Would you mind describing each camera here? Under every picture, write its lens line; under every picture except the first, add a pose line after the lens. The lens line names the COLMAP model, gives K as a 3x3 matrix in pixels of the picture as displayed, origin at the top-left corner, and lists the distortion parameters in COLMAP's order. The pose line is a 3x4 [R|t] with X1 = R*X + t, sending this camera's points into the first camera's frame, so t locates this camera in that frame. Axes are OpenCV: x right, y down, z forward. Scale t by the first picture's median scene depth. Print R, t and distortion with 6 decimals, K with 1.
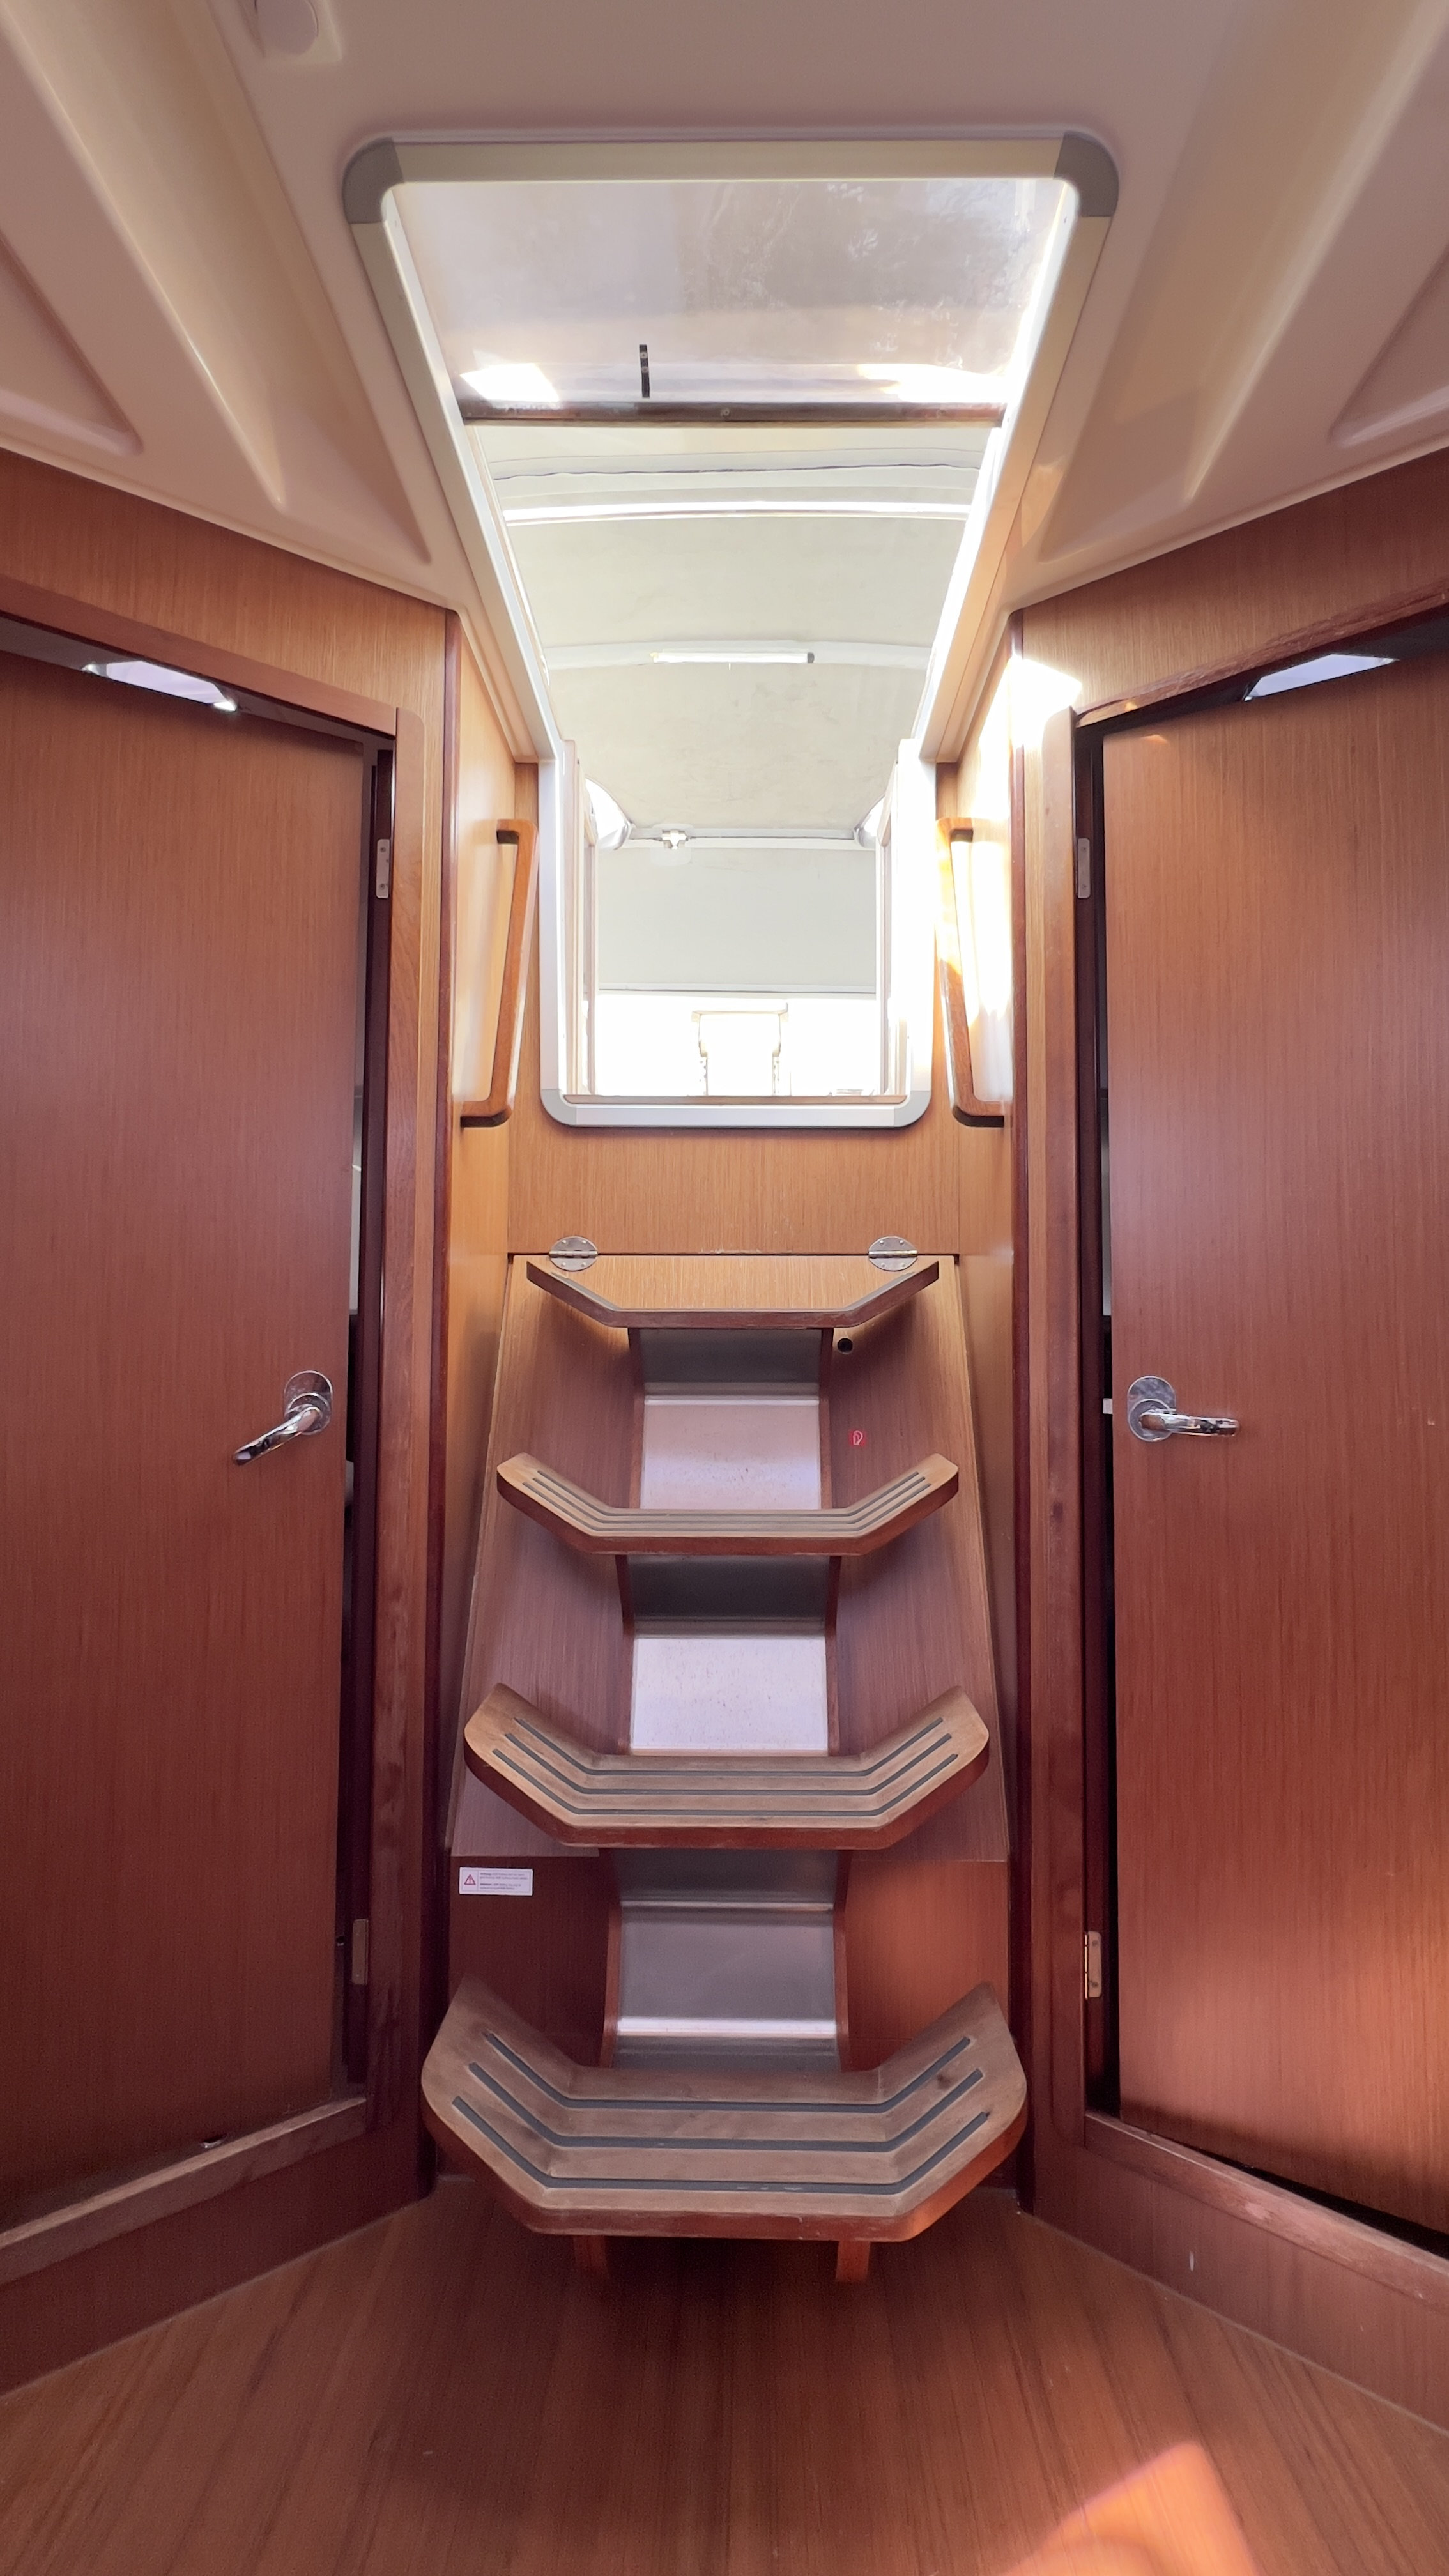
lens RADIAL K [[1038.6, 0, 726.7], [0, 1038.6, 1279.0], [0, 0, 1]] dist [-0.003167, 0.001374]
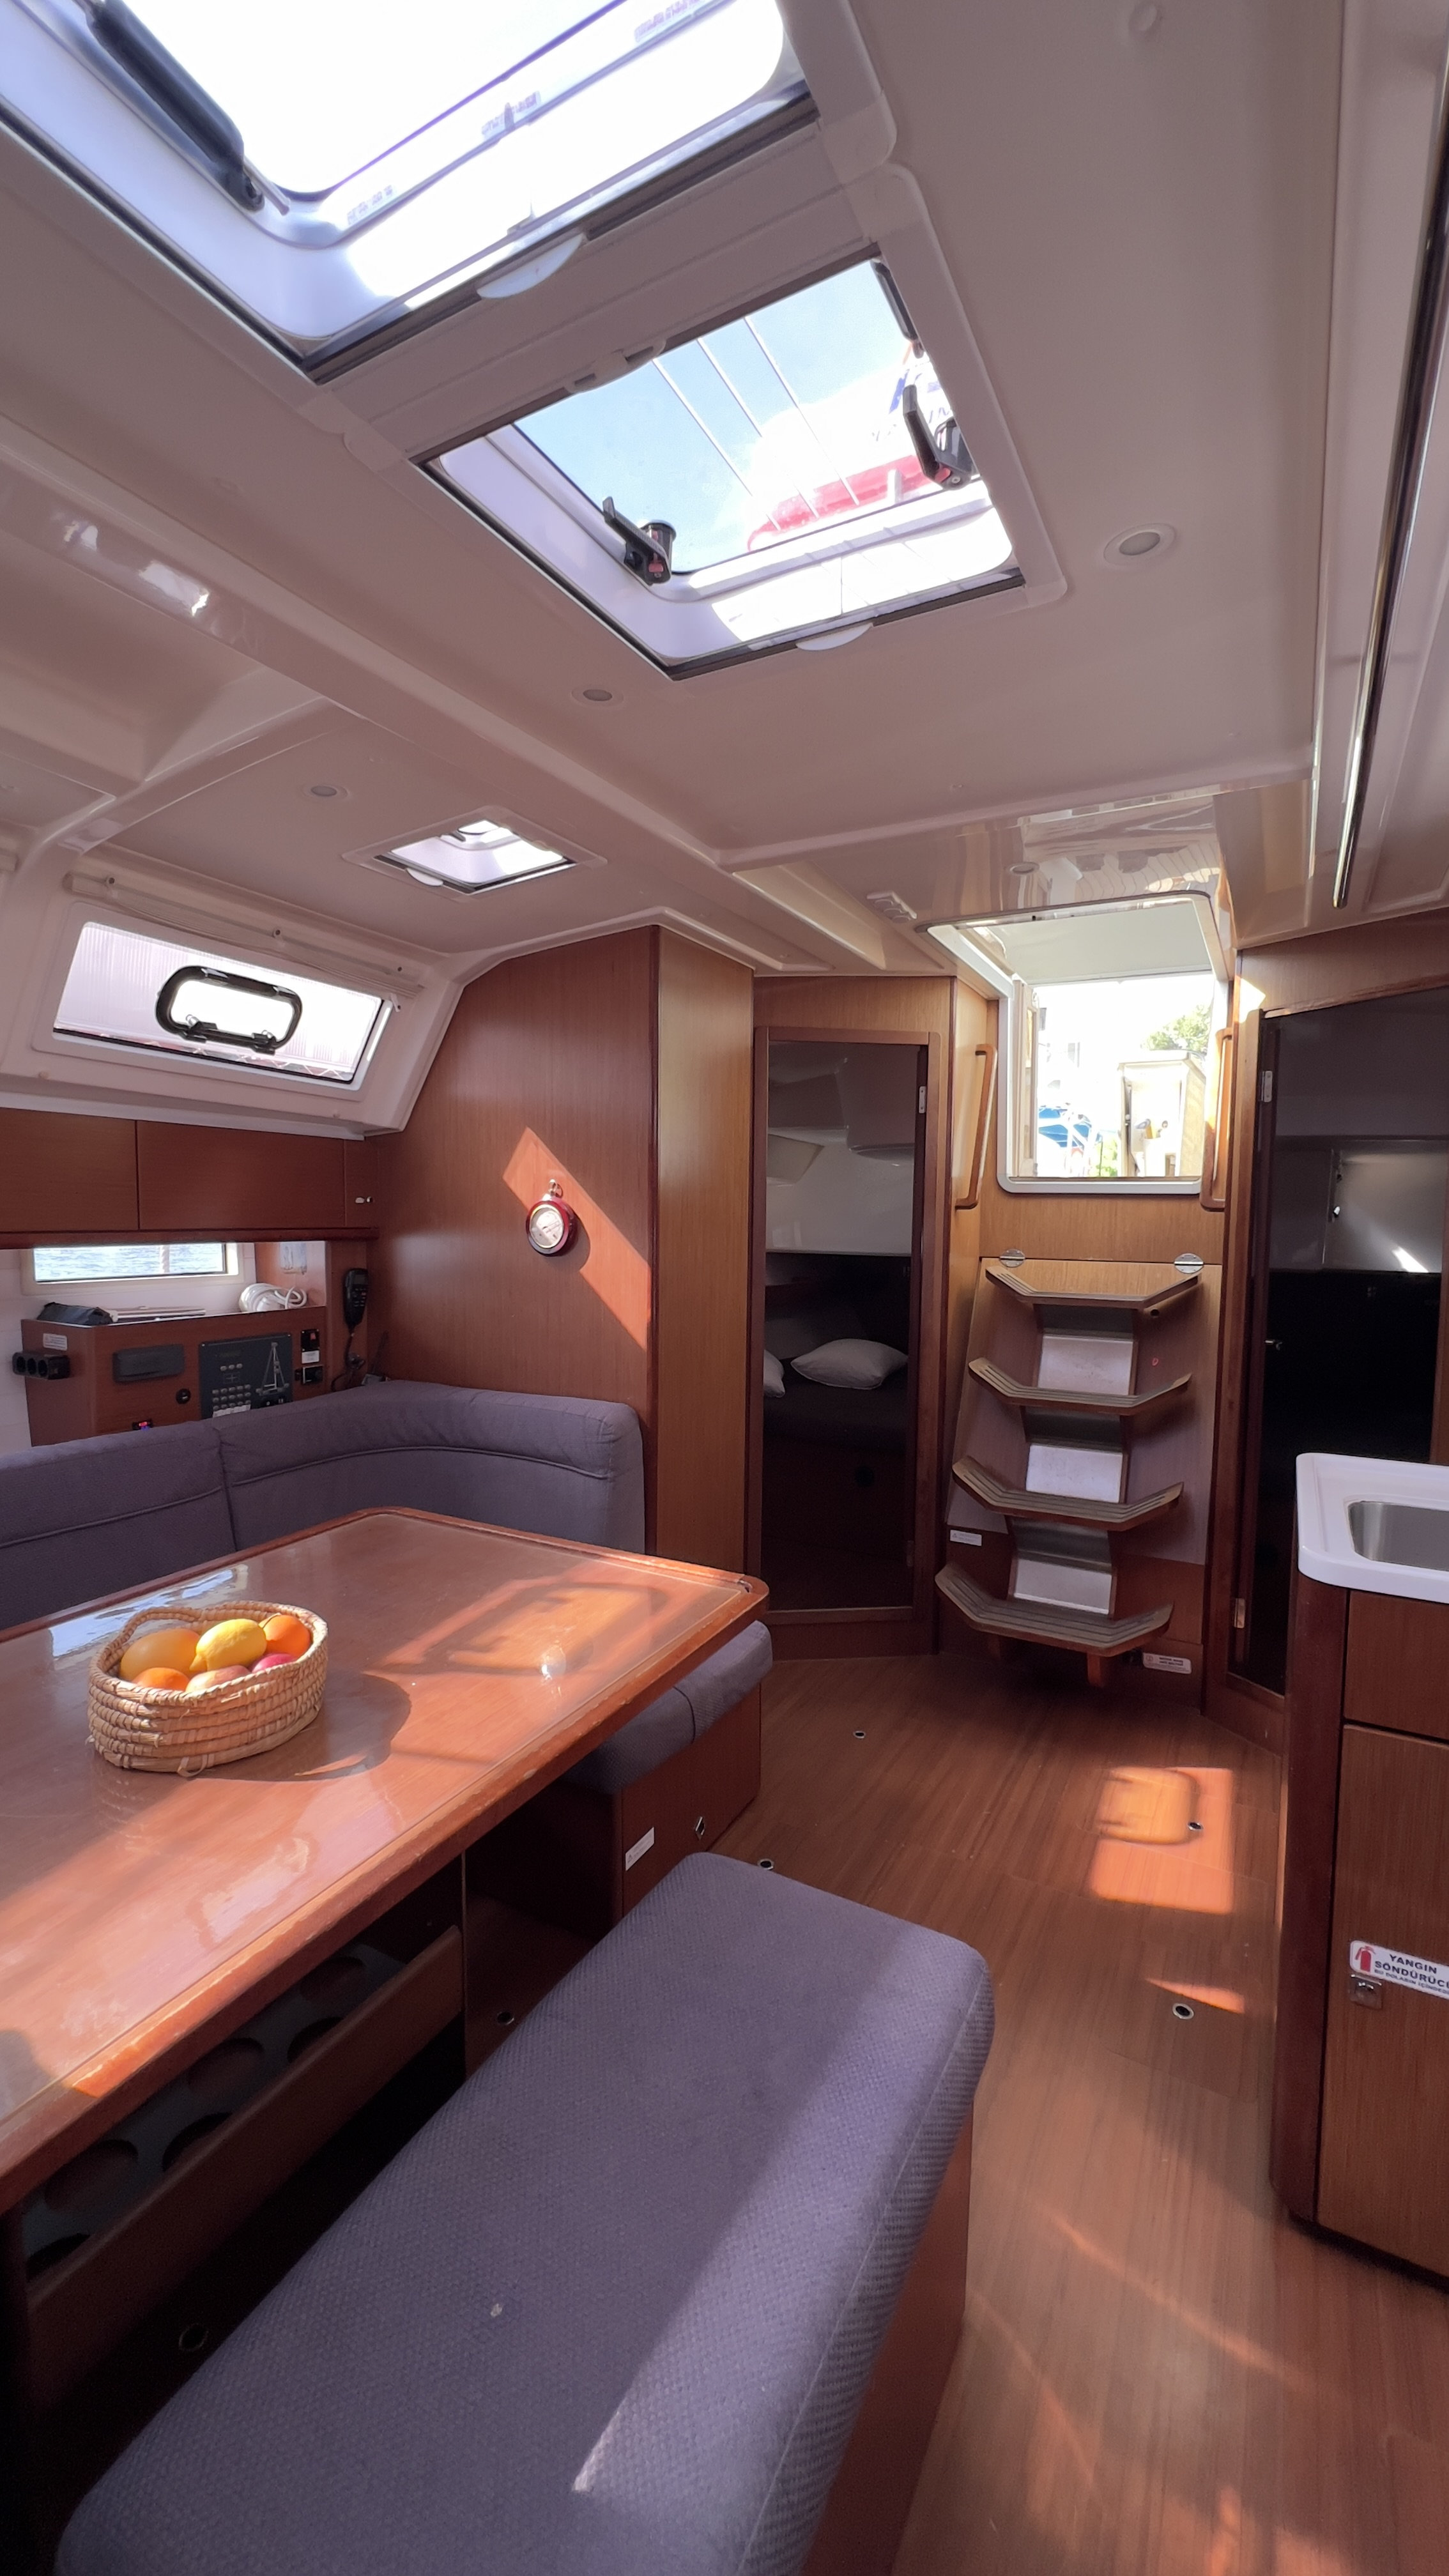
lens RADIAL K [[1028.7, 0, 733.2], [0, 1028.7, 1285.3], [0, 0, 1]] dist [-0.004275, 0.001318]
pose [[0.887587, 0.039588, -0.458935, 0.339244], [0.013580, 0.993618, 0.111974, -0.242878], [0.460439, -0.105619, 0.881385, -1.178365]]
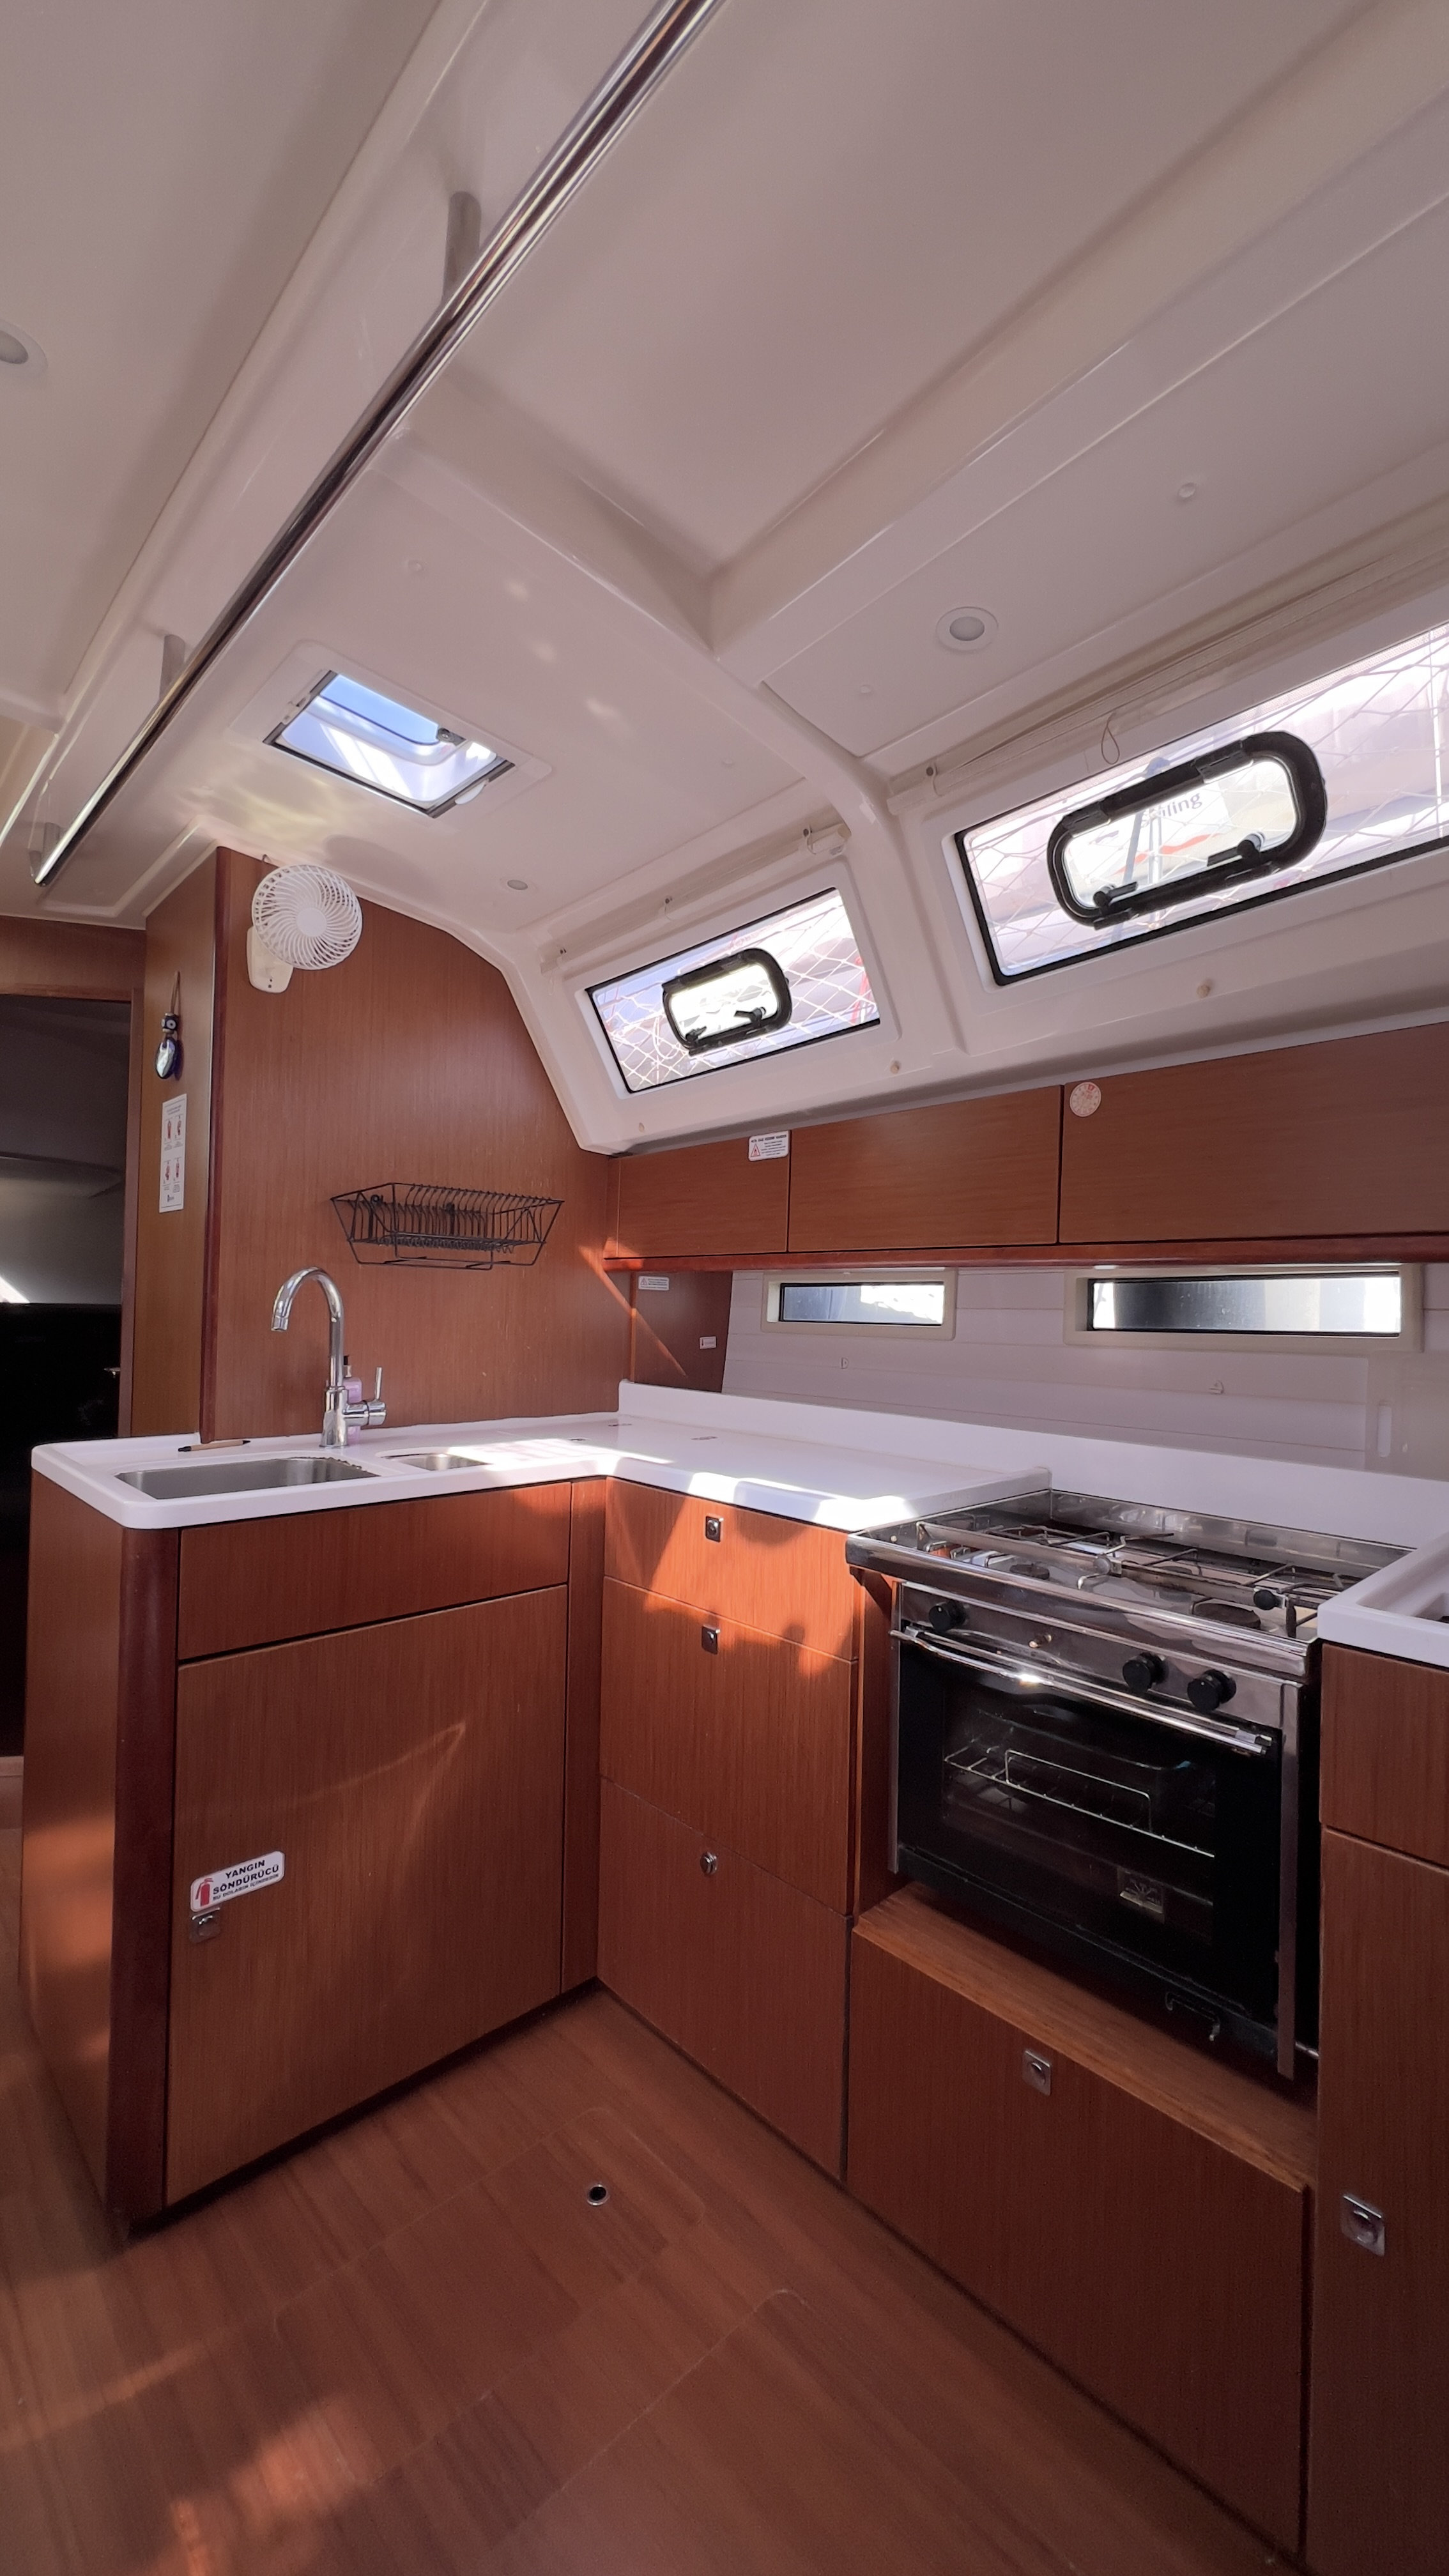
lens RADIAL K [[1028.7, 0, 727.9], [0, 1028.7, 1286.0], [0, 0, 1]] dist [-0.004275, 0.001318]
pose [[0.712248, 0.021786, 0.701590, 0.114686], [-0.048795, 0.998637, 0.018525, -0.124046], [-0.700230, -0.047428, 0.712340, -1.143572]]
